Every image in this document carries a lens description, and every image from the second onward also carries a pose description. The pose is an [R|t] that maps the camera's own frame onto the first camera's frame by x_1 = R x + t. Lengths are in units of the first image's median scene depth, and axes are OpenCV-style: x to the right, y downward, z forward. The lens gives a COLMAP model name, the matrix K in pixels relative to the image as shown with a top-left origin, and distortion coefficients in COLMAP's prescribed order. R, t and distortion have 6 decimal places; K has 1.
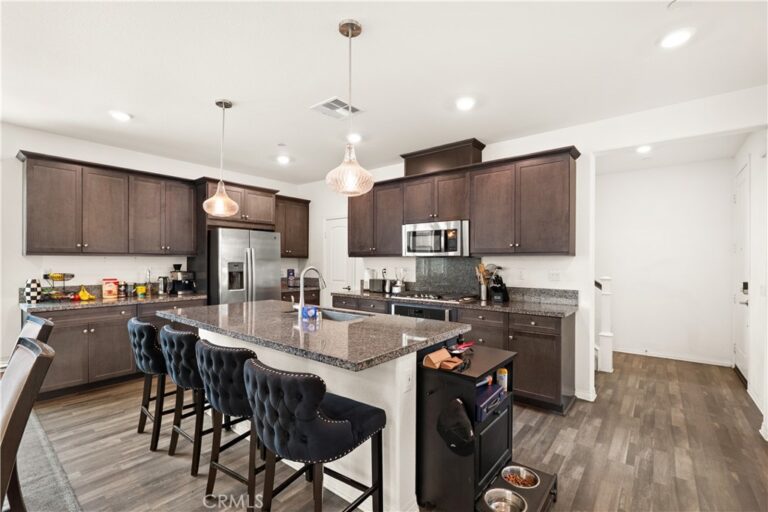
lens RADIAL K [[348.5, 0, 384.0], [0, 348.5, 256.0], [0, 0, 1]] dist [-0.002899, -0.000896]
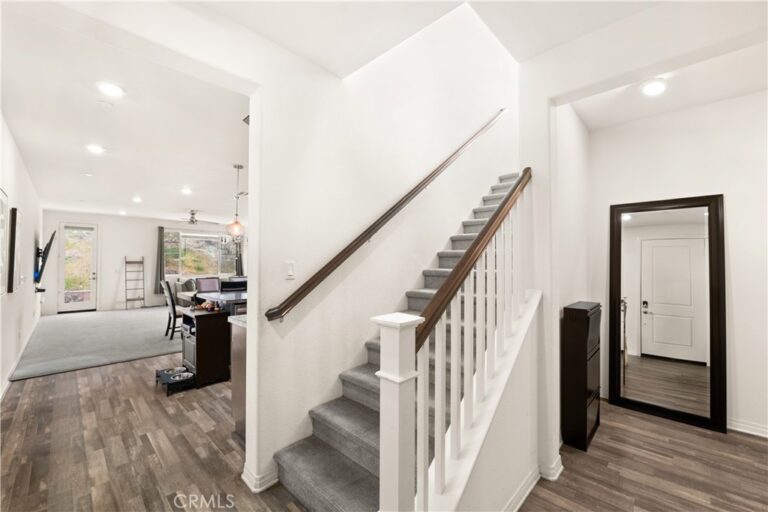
lens RADIAL K [[311.1, 0, 384.1], [0, 311.1, 259.3], [0, 0, 1]] dist [-0.012226, 0.000270]
pose [[-0.093445, -0.015764, -0.995500, 1.053720], [0.012723, 0.999774, -0.017026, 0.019056], [0.995543, -0.014257, -0.093223, 1.204933]]
